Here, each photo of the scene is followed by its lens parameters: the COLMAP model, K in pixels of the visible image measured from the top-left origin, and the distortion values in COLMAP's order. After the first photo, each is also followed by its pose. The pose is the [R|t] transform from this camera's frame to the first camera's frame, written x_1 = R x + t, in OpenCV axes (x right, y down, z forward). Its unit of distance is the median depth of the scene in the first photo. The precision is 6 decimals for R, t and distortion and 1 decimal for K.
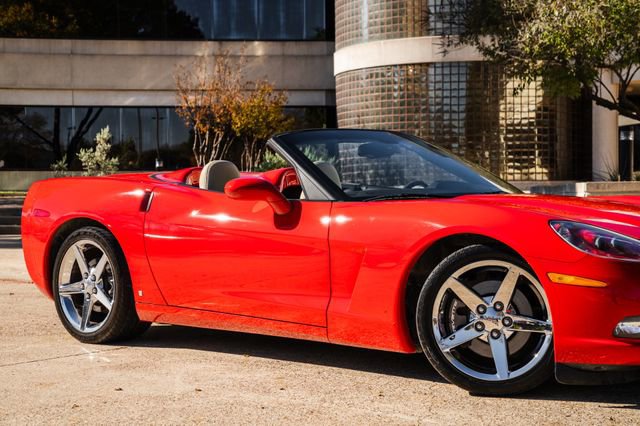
lens RADIAL K [[1113.0, 0, 319.4], [0, 1113.0, 211.8], [0, 0, 1]] dist [0.173815, 0.061704]
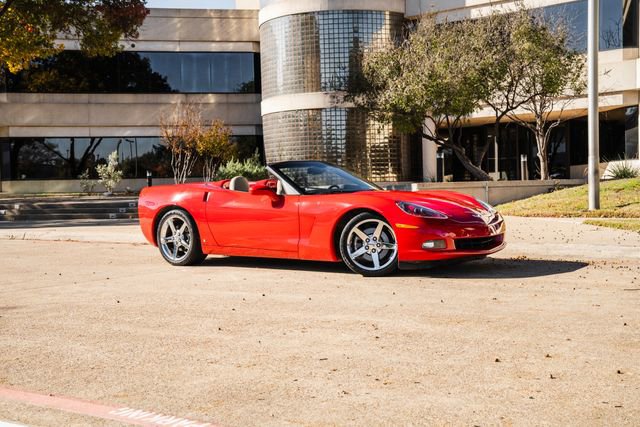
lens RADIAL K [[1232.7, 0, 320.0], [0, 1232.7, 213.5], [0, 0, 1]] dist [0.291147, 0.210024]
pose [[0.990819, -0.017305, 0.134081, -0.158475], [0.017123, 0.999850, 0.002509, 0.012456], [-0.134104, -0.000190, 0.990967, -0.817350]]
